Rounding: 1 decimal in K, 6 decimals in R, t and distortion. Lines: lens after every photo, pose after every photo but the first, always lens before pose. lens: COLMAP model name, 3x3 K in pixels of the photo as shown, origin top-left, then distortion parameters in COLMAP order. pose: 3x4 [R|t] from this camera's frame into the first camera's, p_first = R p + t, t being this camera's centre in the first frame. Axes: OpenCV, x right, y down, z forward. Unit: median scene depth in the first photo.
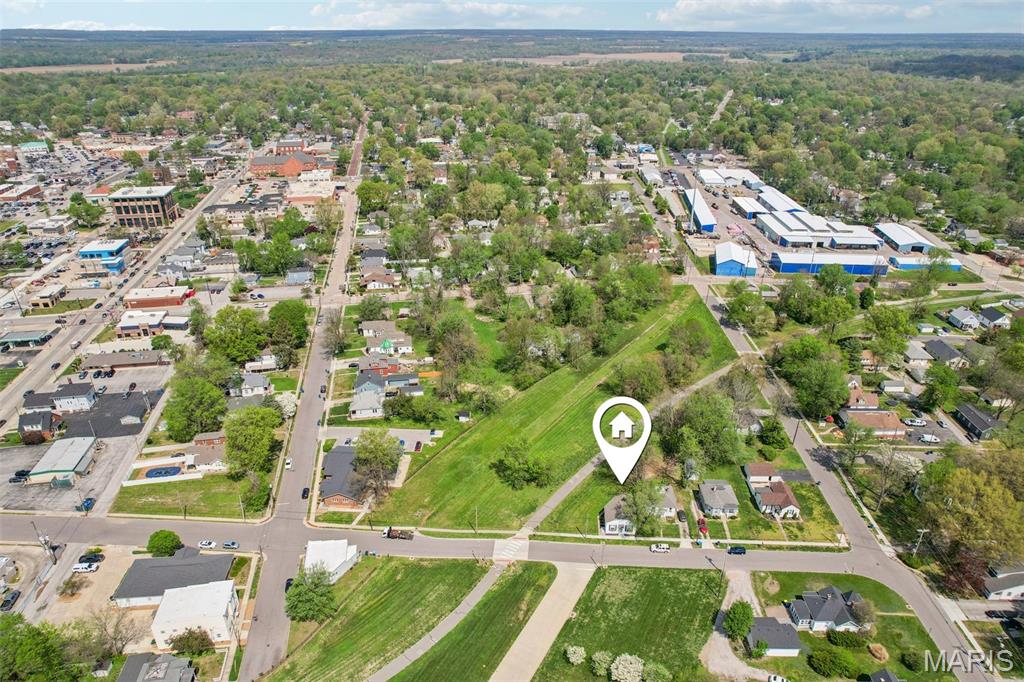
lens RADIAL K [[675.6, 0, 512.0], [0, 675.6, 341.0], [0, 0, 1]] dist [-0.066123, 0.066112]
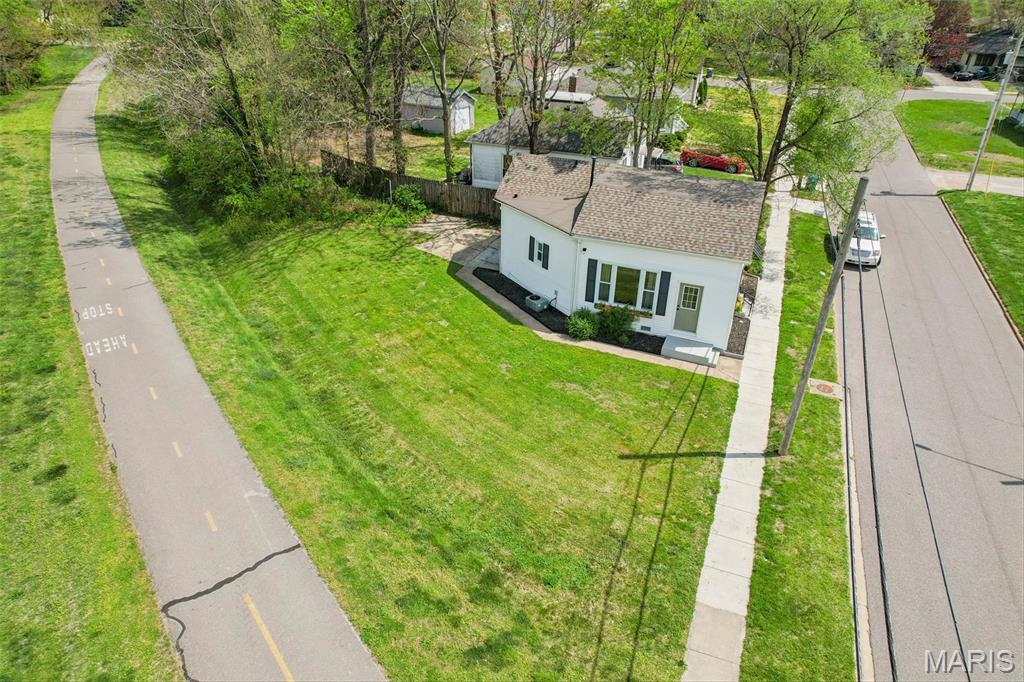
lens RADIAL K [[654.4, 0, 512.0], [0, 654.4, 341.0], [0, 0, 1]] dist [-0.062890, 0.055941]
pose [[0.311642, -0.473397, 0.823878, 0.012174], [0.404657, 0.850623, 0.335698, 0.218726], [-0.859728, 0.228770, 0.456654, 0.971277]]
